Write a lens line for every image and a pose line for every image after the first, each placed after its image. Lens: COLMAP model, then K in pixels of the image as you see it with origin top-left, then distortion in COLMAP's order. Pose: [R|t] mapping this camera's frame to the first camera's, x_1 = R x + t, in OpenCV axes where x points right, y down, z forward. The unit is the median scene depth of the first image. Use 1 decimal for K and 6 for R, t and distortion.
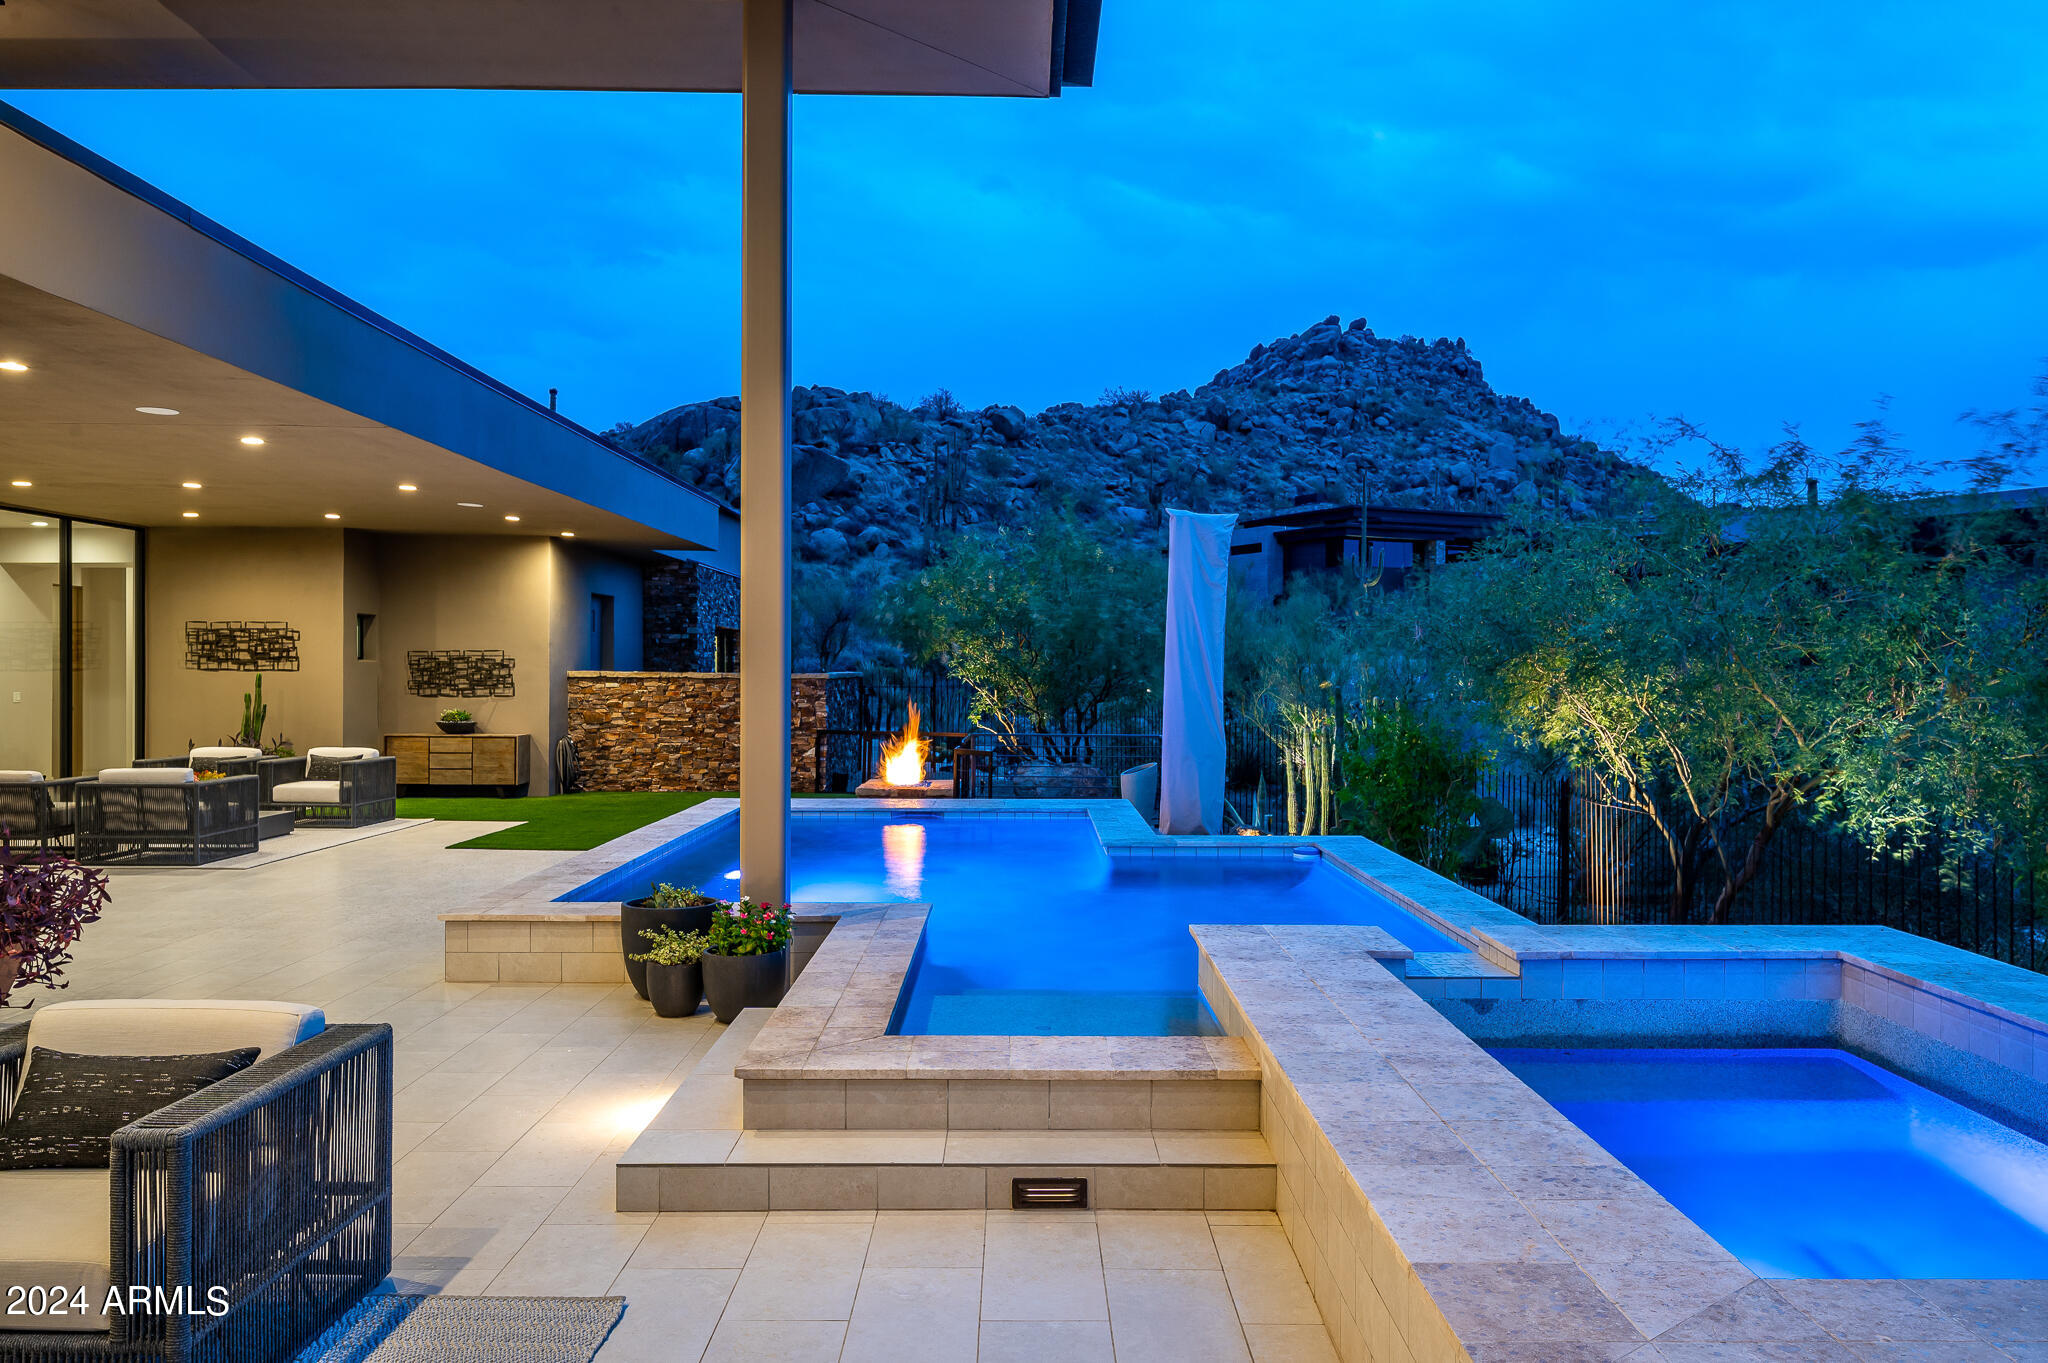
lens RADIAL K [[1489.8, 0, 1018.2], [0, 1489.8, 676.5], [0, 0, 1]] dist [-0.001637, -0.004207]
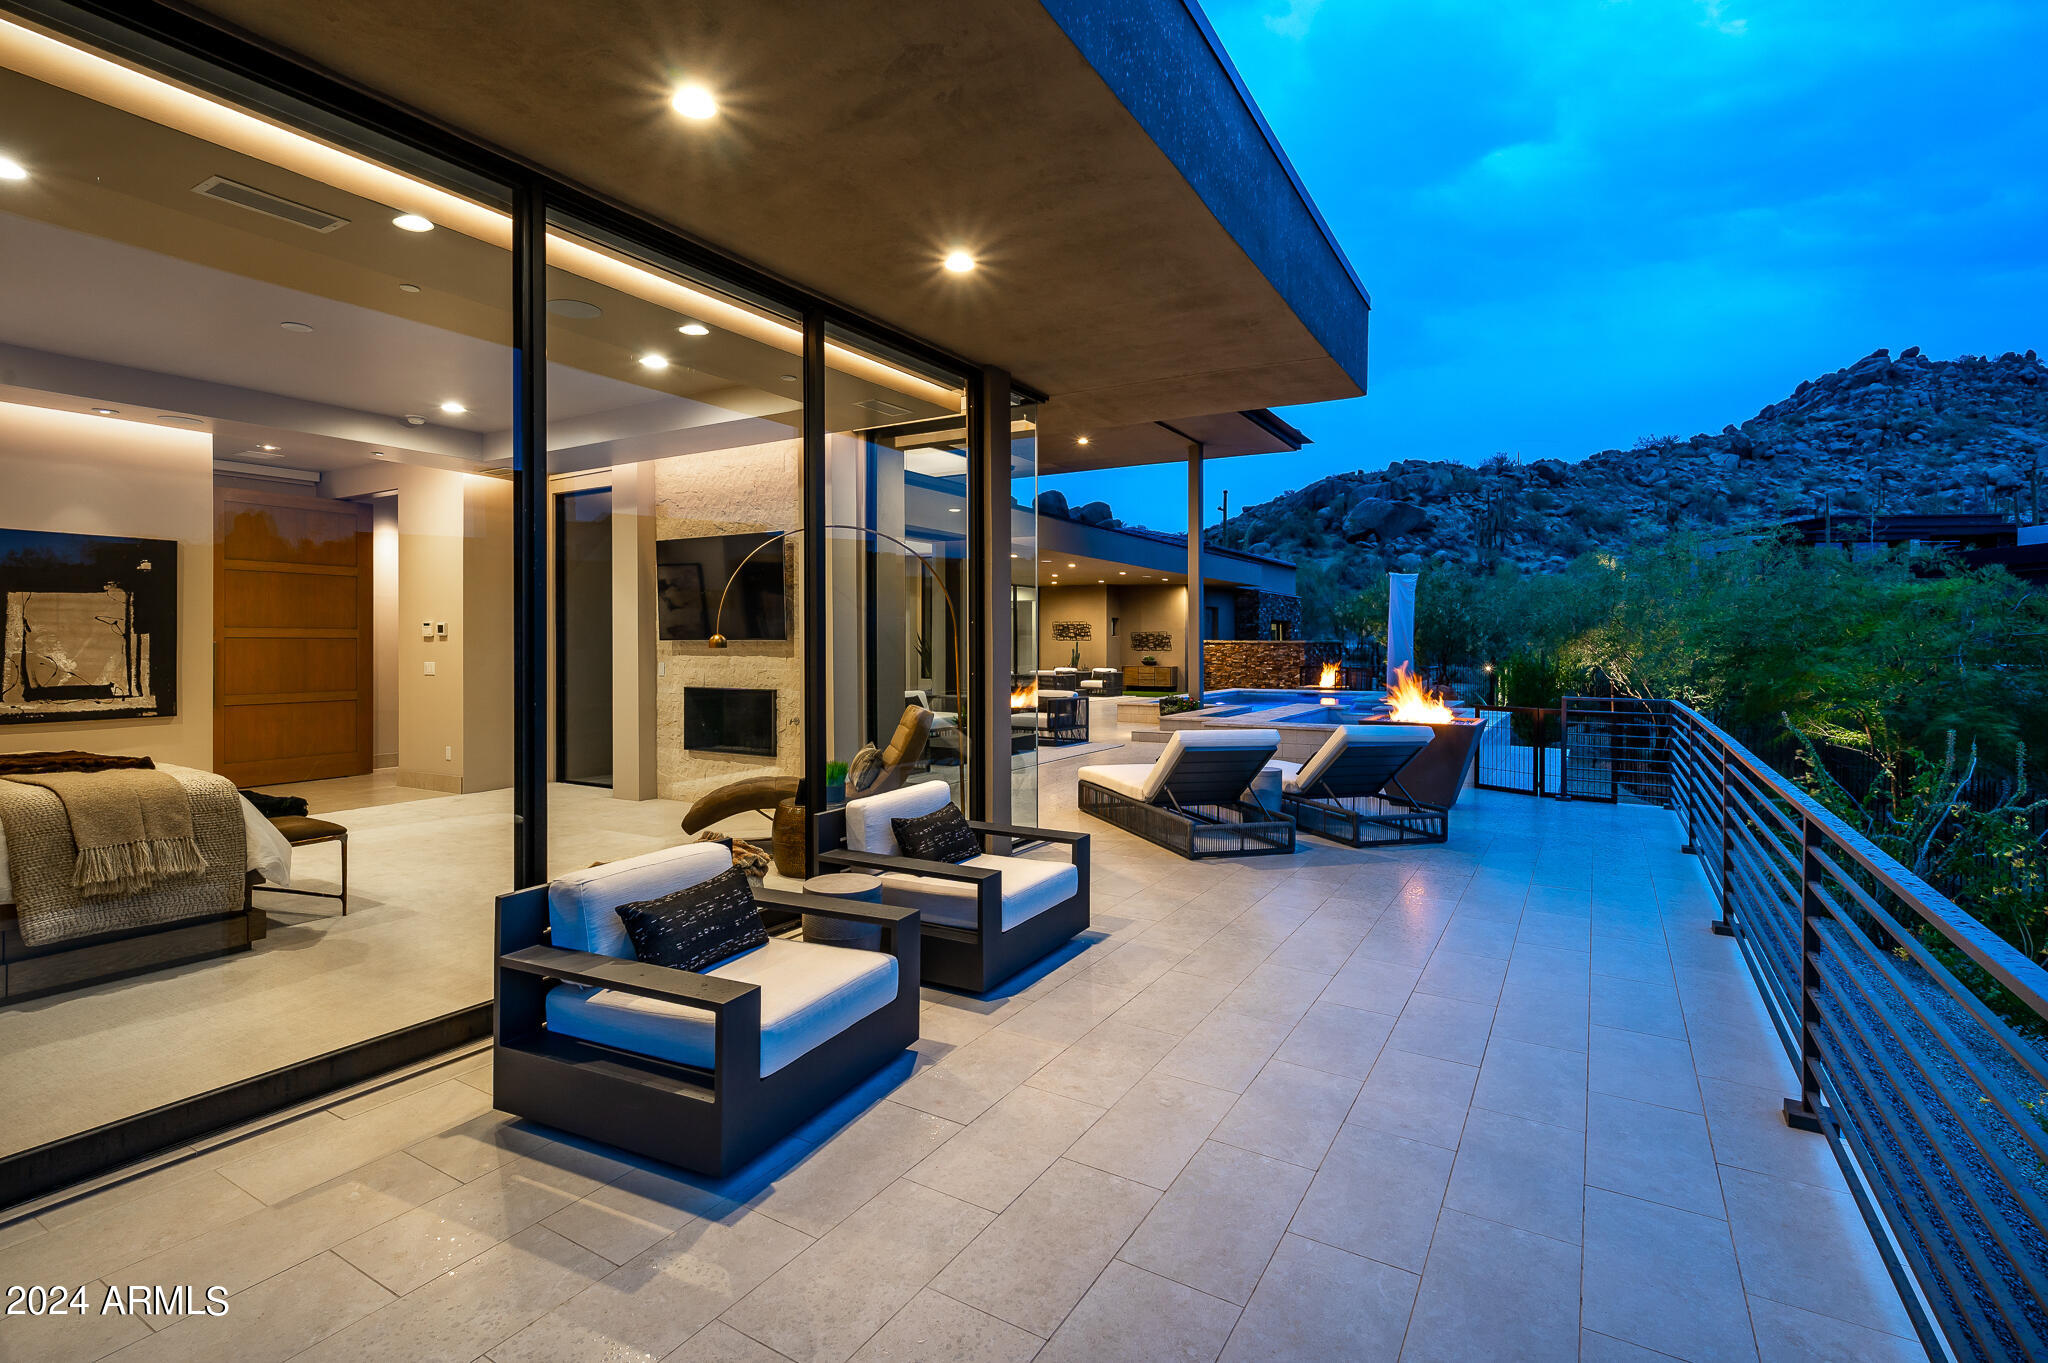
lens RADIAL K [[949.9, 0, 1025.9], [0, 949.9, 644.0], [0, 0, 1]] dist [-0.002209, 0.000022]
pose [[0.860256, -0.004114, -0.509845, 0.198591], [0.001057, 0.999980, -0.006285, 0.009863], [0.509861, 0.004868, 0.860243, -0.363264]]
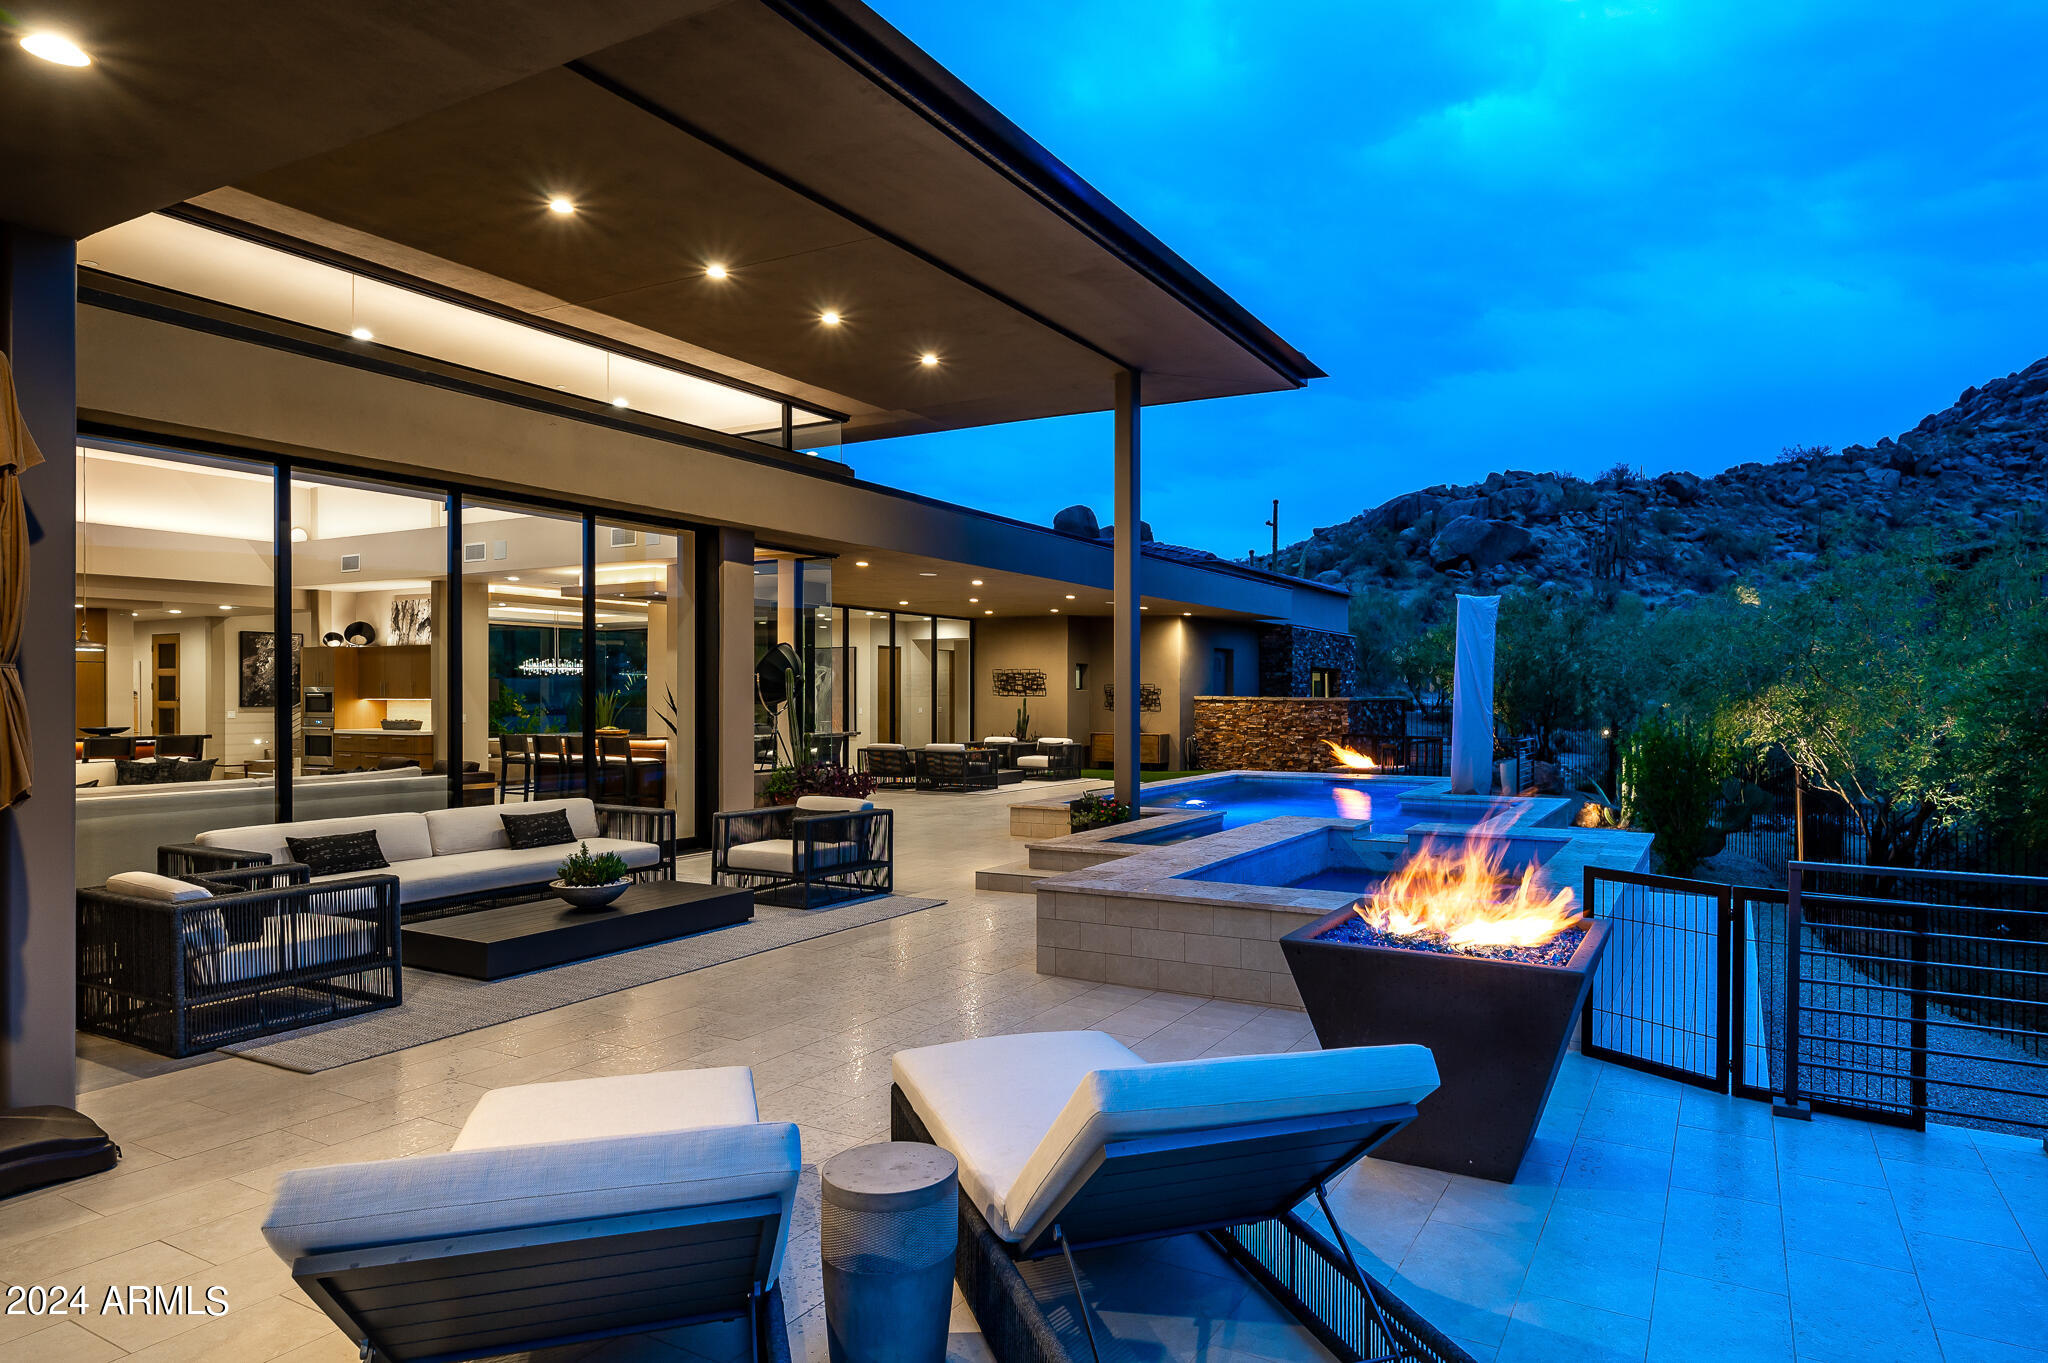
lens RADIAL K [[1157.5, 0, 1116.0], [0, 1157.5, 698.7], [0, 0, 1]] dist [-0.001029, -0.000641]
pose [[0.886228, -0.000891, -0.463248, 0.179644], [-0.000538, 0.999995, -0.002953, 0.002549], [0.463249, 0.002866, 0.886224, -0.146535]]
